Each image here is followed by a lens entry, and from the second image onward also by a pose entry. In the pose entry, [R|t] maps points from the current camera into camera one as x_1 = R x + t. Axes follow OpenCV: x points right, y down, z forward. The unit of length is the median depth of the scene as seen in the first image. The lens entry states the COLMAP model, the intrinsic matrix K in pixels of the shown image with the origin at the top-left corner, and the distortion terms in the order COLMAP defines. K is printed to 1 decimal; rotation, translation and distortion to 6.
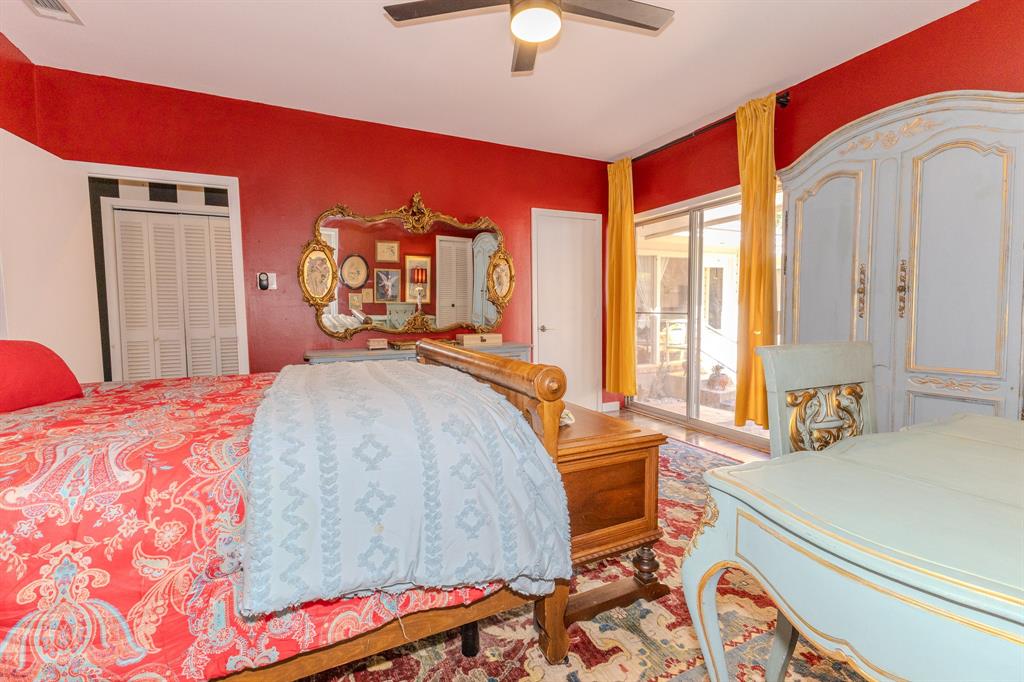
lens RADIAL K [[437.6, 0, 506.1], [0, 437.6, 335.6], [0, 0, 1]] dist [0.009139, -0.001521]
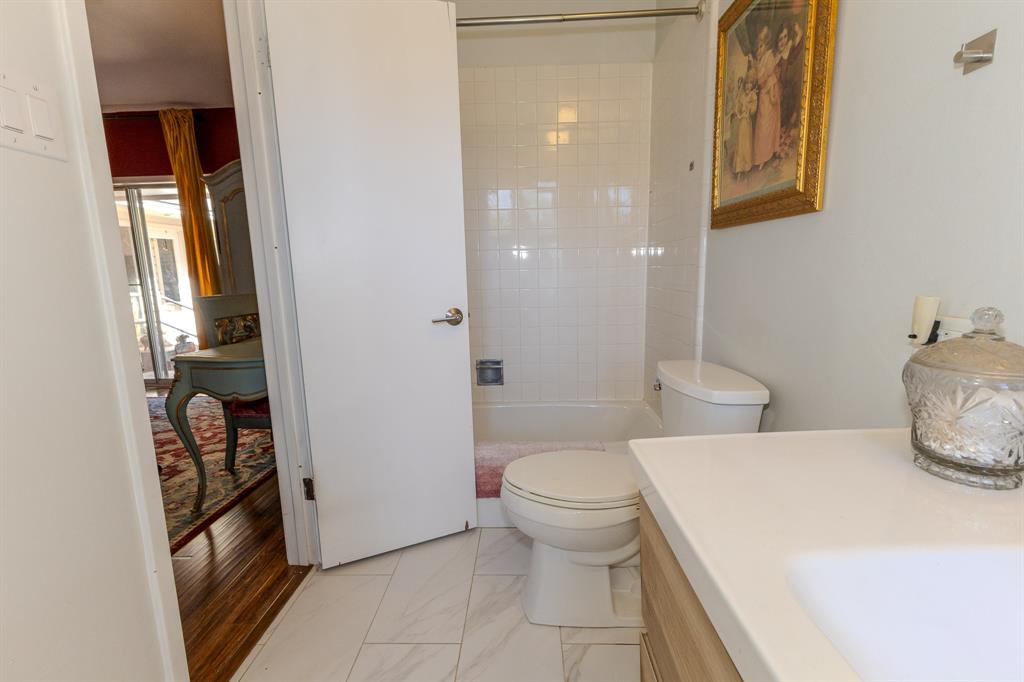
lens RADIAL K [[437.6, 0, 506.6], [0, 437.6, 339.6], [0, 0, 1]] dist [0.009139, -0.001521]
pose [[0.462108, -0.142039, 0.875375, -0.105708], [0.078307, 0.989770, 0.119263, 0.019299], [-0.883360, 0.013436, 0.468503, -0.233885]]
